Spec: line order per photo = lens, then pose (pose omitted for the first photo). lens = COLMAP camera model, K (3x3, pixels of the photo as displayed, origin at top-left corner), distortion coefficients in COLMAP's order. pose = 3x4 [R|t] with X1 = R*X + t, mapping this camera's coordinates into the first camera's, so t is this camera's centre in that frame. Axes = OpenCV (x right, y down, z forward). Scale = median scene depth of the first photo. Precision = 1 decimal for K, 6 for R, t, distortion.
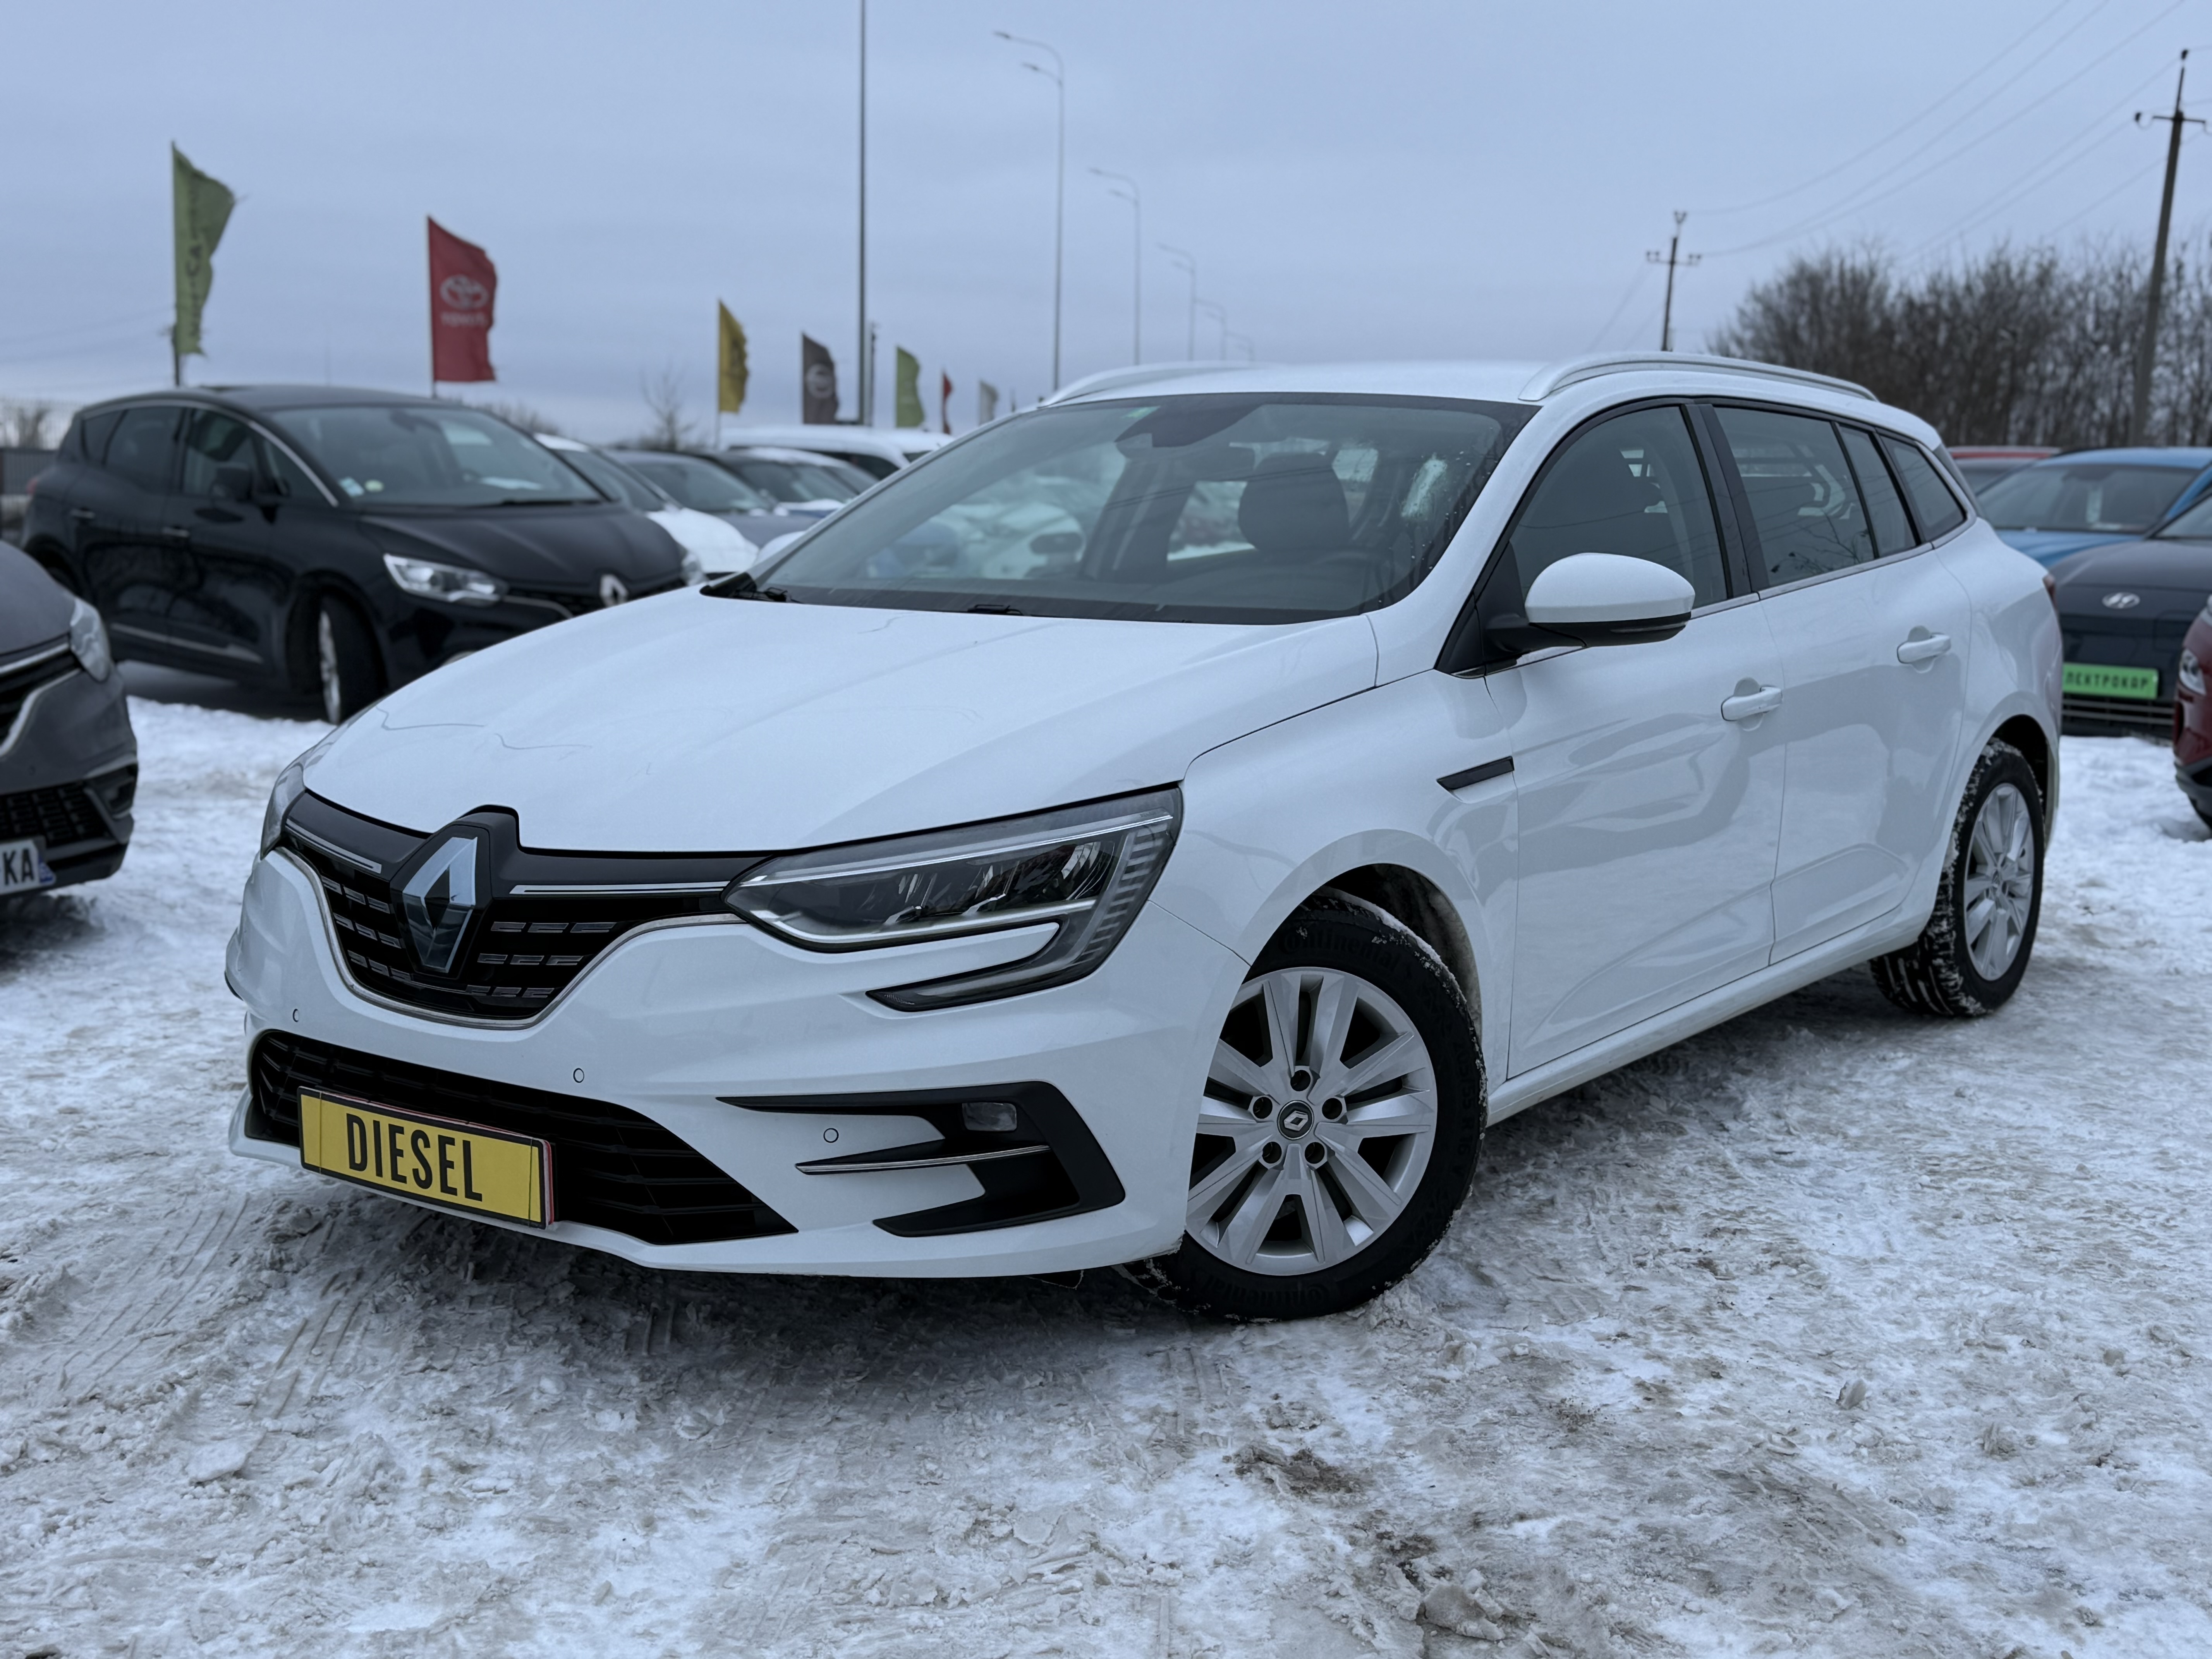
lens RADIAL K [[2549.5, 0, 1106.0], [0, 2549.5, 829.5], [0, 0, 1]] dist [0.224493, -0.535009]
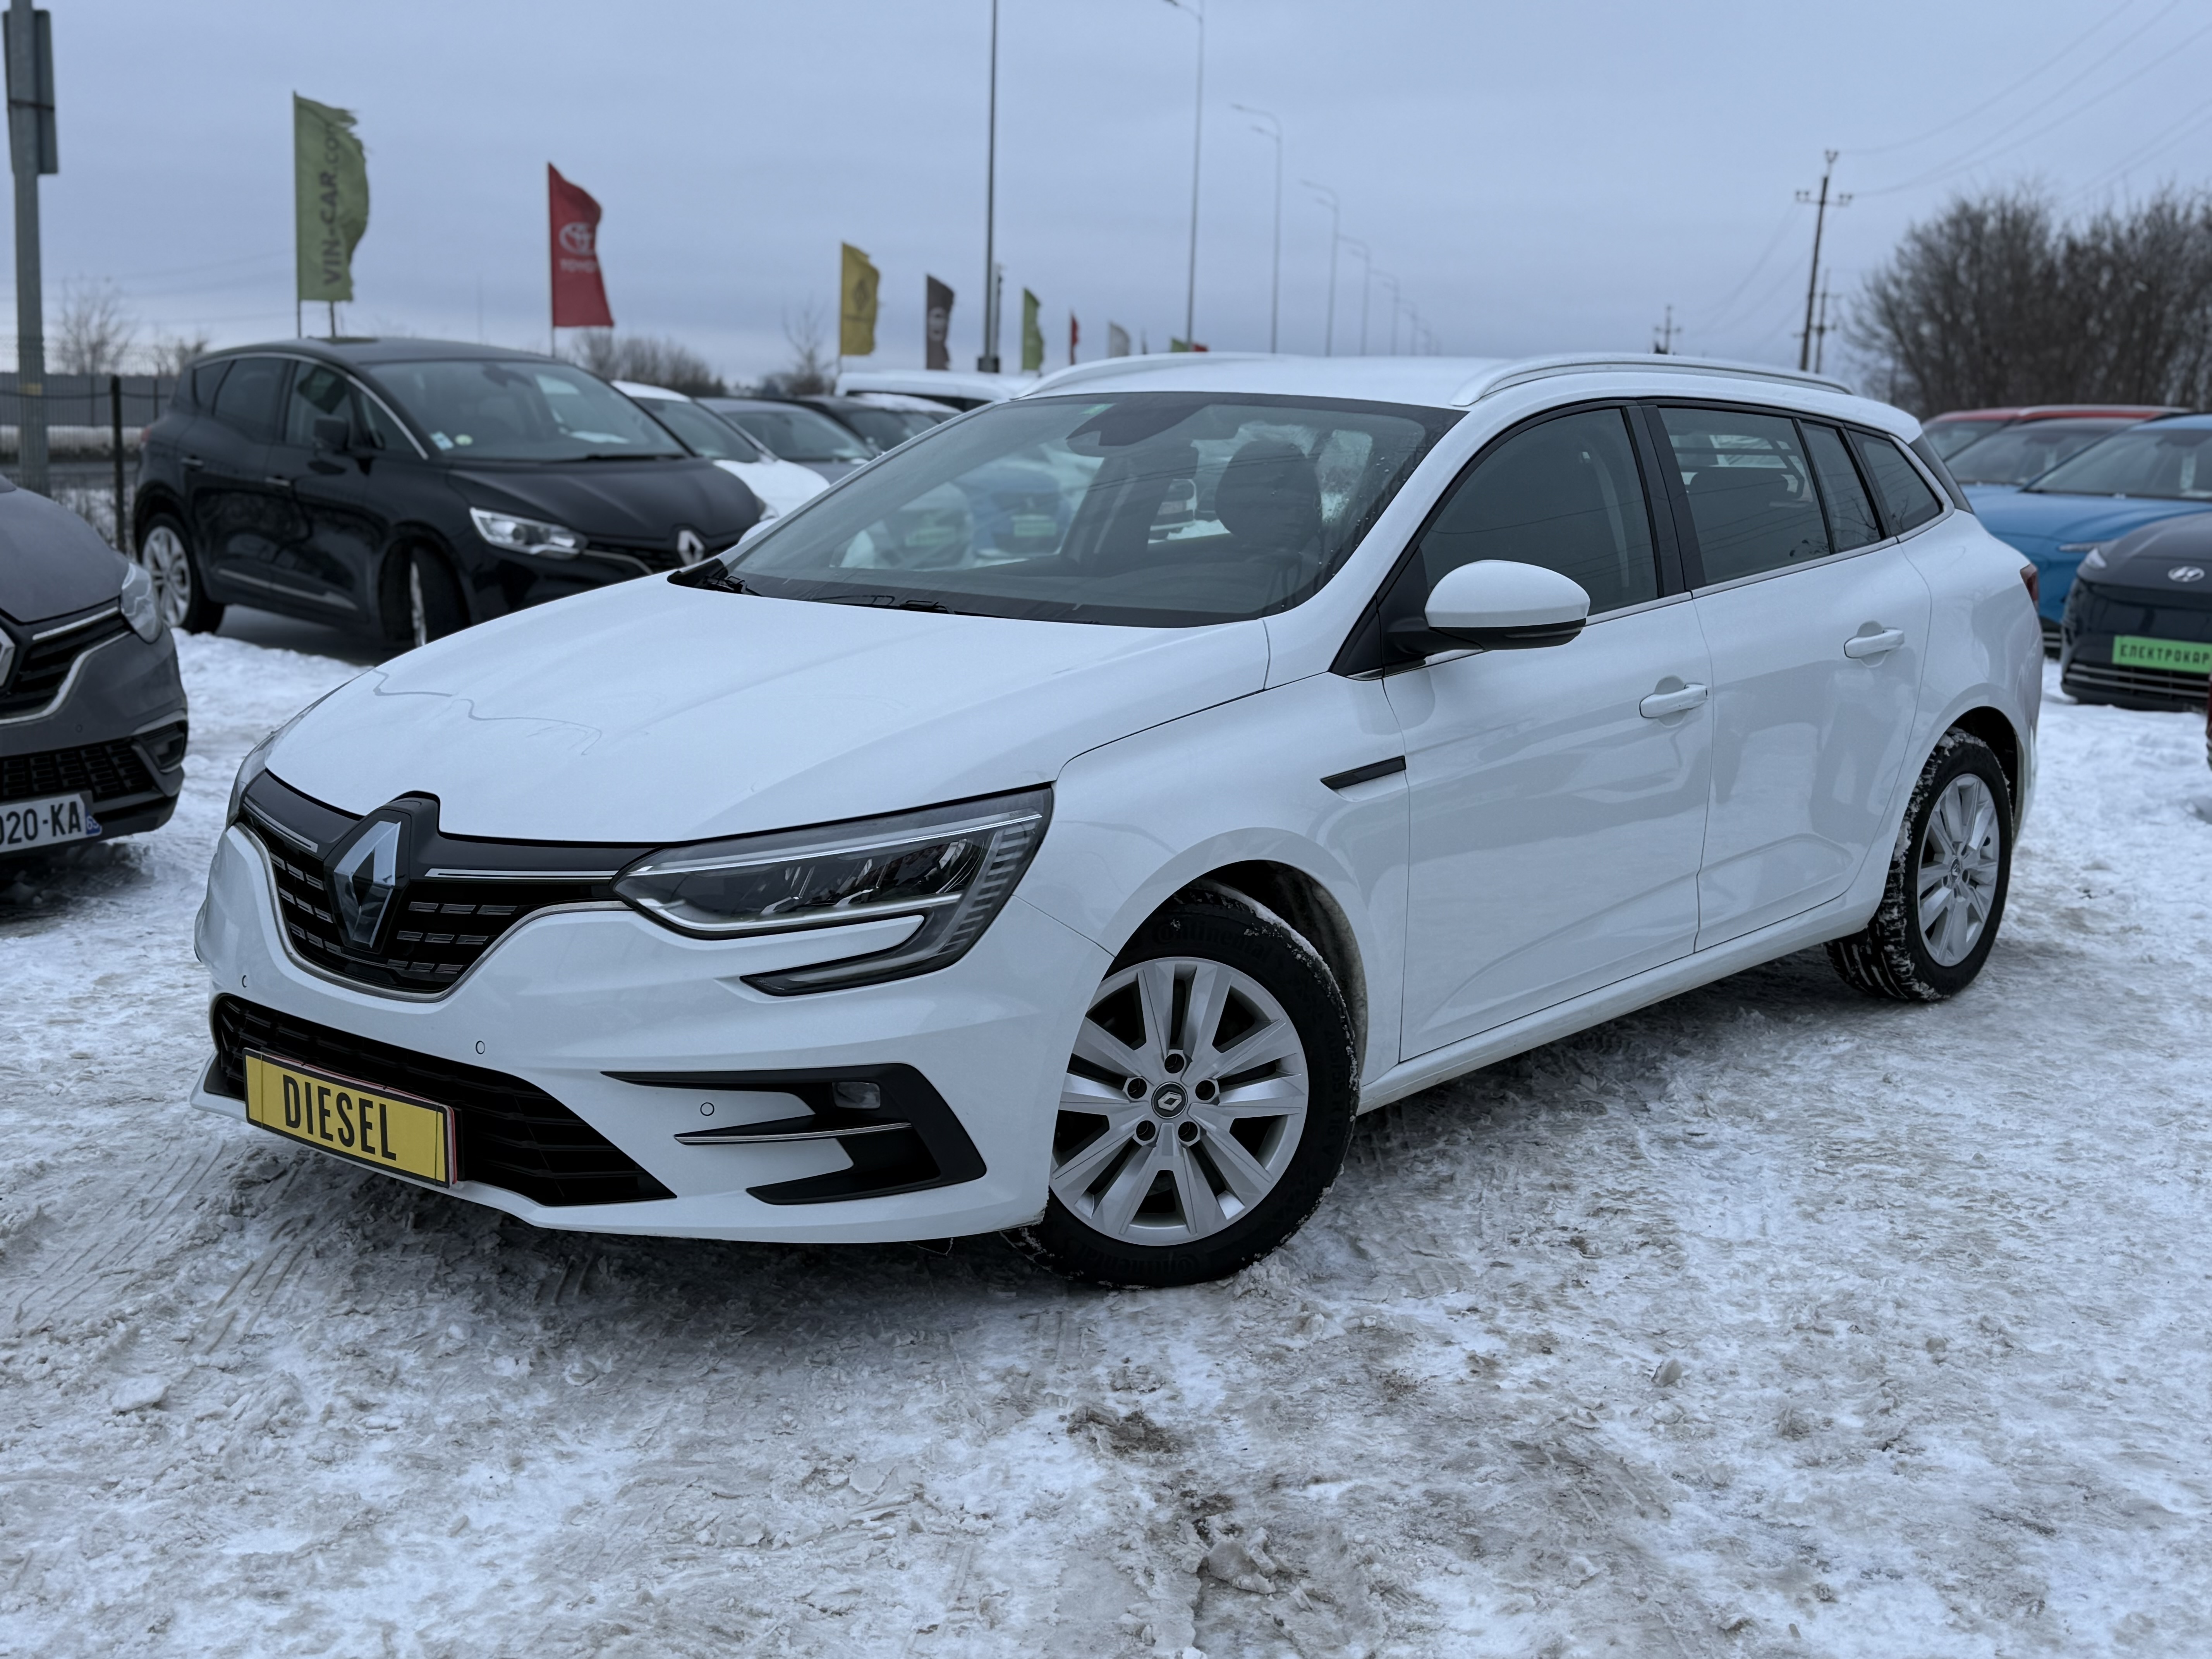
lens RADIAL K [[2549.5, 0, 1106.0], [0, 2549.5, 829.5], [0, 0, 1]] dist [0.224493, -0.535009]
pose [[0.998347, 0.018406, -0.054444, 0.106859], [-0.017083, 0.999550, 0.024674, -0.025129], [0.054873, -0.023704, 0.998212, -0.058116]]
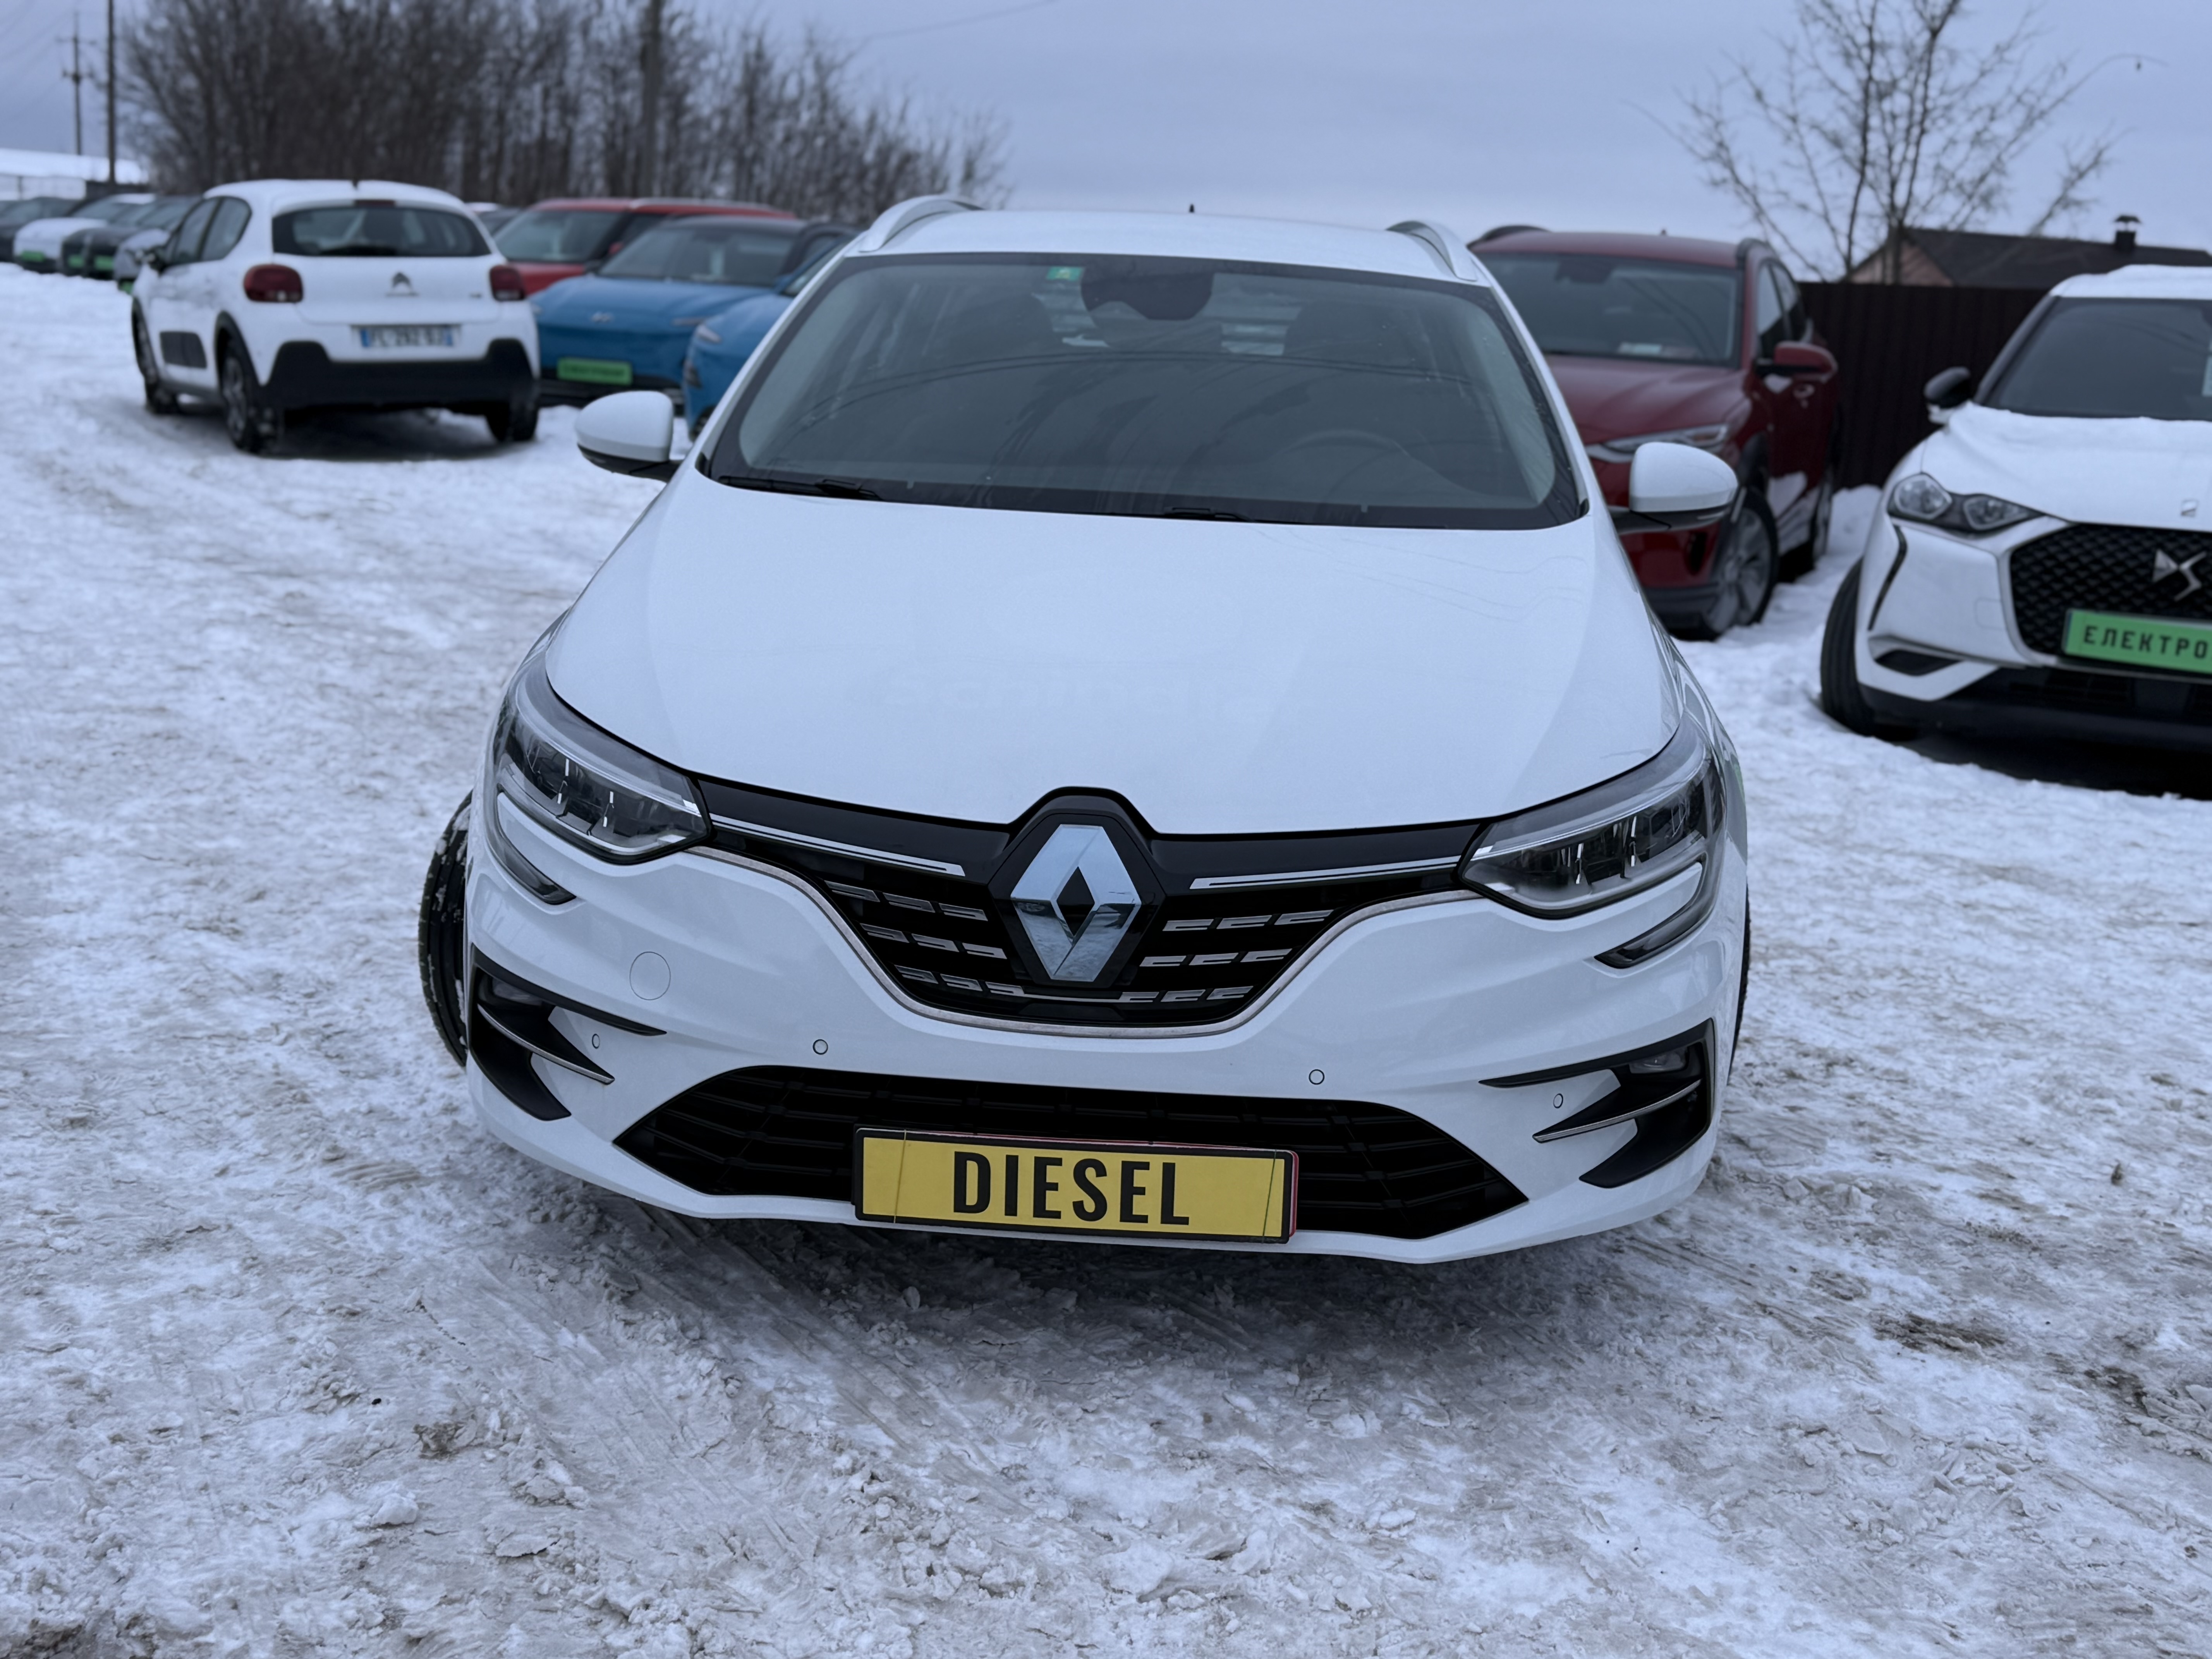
lens RADIAL K [[2543.0, 0, 1112.5], [0, 2543.0, 886.6], [0, 0, 1]] dist [0.197769, -0.417927]
pose [[0.823639, -0.112384, 0.555867, -0.722636], [0.038909, 0.989057, 0.142313, -0.100096], [-0.565777, -0.095586, 0.818999, 0.275759]]
